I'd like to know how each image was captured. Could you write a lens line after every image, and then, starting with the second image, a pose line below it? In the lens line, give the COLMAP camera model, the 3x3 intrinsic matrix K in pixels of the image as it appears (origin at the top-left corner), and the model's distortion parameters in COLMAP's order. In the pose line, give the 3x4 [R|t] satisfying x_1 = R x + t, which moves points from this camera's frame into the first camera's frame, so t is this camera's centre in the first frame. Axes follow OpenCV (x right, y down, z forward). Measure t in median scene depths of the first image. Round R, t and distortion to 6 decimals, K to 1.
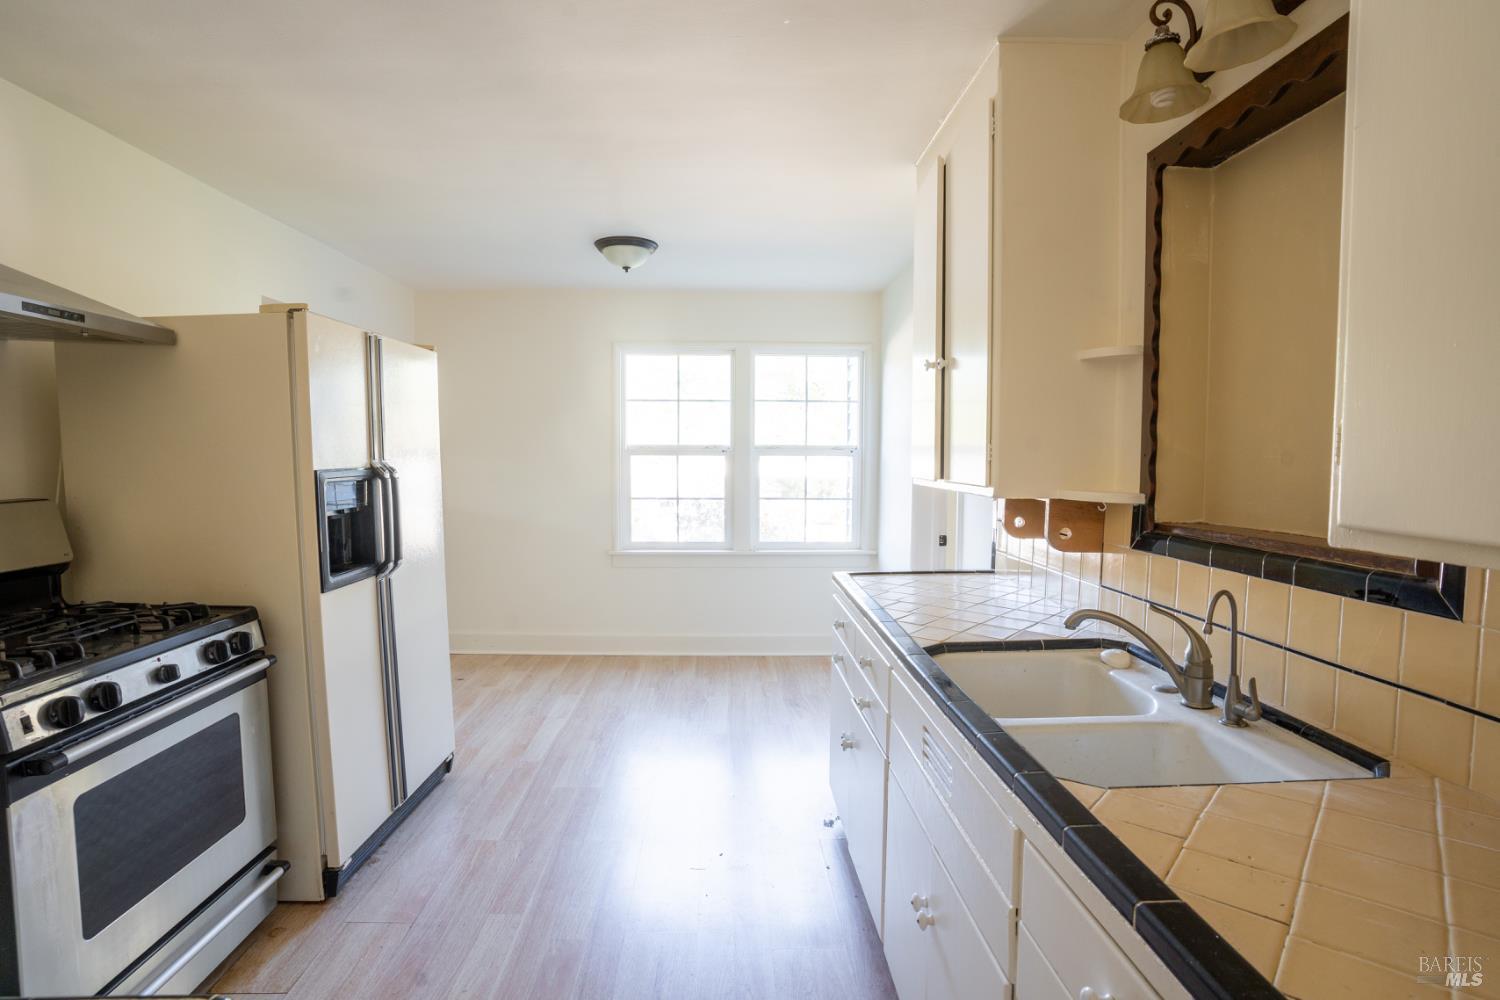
lens RADIAL K [[783.6, 0, 750.0], [0, 783.6, 500.0], [0, 0, 1]] dist [-0.077208, 0.036800]
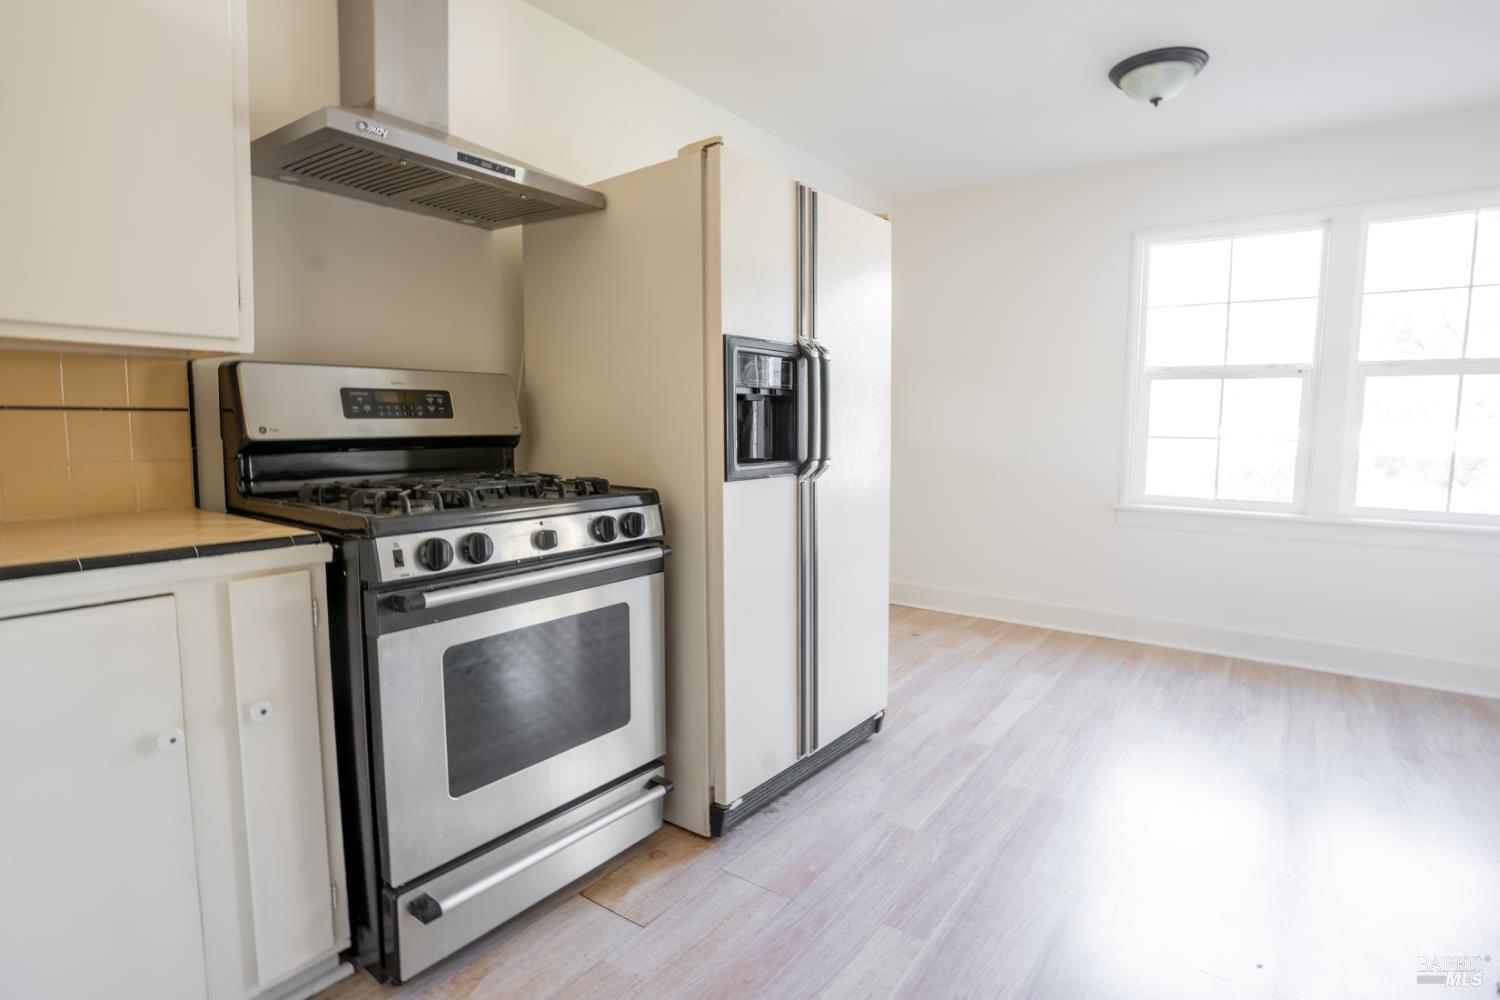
lens RADIAL K [[788.6, 0, 692.6], [0, 788.6, 499.4], [0, 0, 1]] dist [-0.080636, 0.035867]
pose [[0.770452, 0.063556, -0.634322, -0.029194], [-0.048224, 0.997977, 0.041418, 0.092598], [0.635671, -0.001321, 0.771959, 0.265914]]
